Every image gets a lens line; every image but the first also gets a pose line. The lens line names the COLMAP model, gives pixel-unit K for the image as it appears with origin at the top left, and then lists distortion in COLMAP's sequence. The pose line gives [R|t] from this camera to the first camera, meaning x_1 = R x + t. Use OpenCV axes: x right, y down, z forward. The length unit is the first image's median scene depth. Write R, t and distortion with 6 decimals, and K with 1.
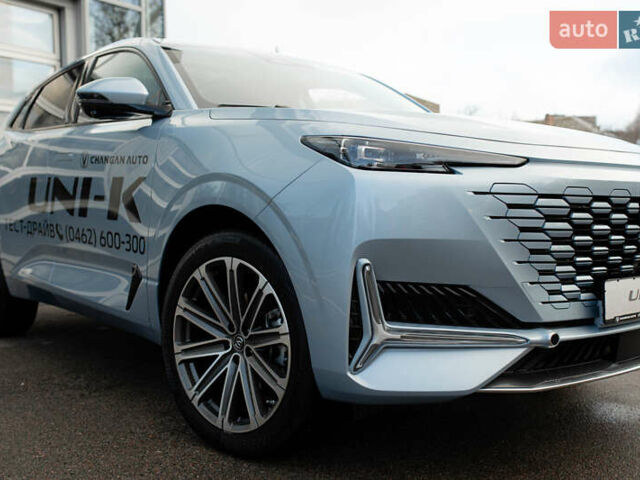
lens RADIAL K [[748.7, 0, 320.0], [0, 748.7, 240.0], [0, 0, 1]] dist [-0.061669, 0.046701]
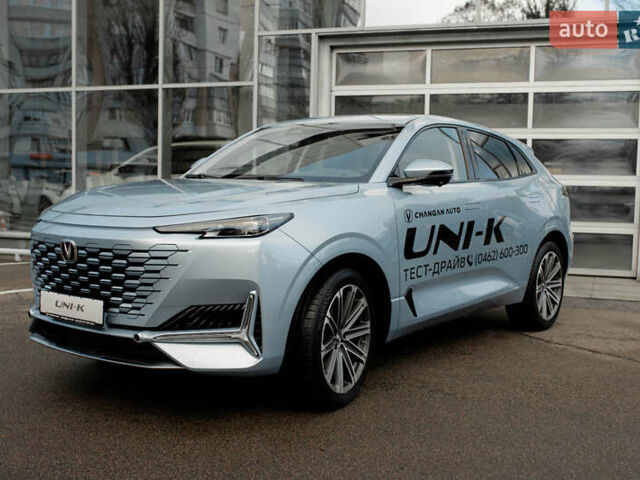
lens RADIAL K [[749.1, 0, 351.7], [0, 749.1, 265.1], [0, 0, 1]] dist [-0.046827, 0.052702]
pose [[0.259907, 0.112598, -0.959046, 2.060313], [-0.071221, 0.992709, 0.097248, -0.206249], [0.963003, 0.043029, 0.266032, 1.129299]]
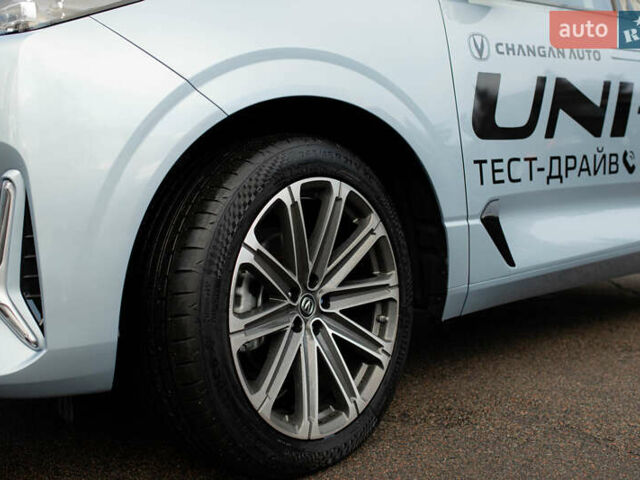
lens RADIAL K [[748.7, 0, 320.0], [0, 748.7, 240.0], [0, 0, 1]] dist [-0.061669, 0.046701]
pose [[0.019858, 0.057044, -0.998174, 1.169060], [-0.006731, 0.998356, 0.056921, 0.018078], [0.999780, 0.005588, 0.020209, 1.552809]]
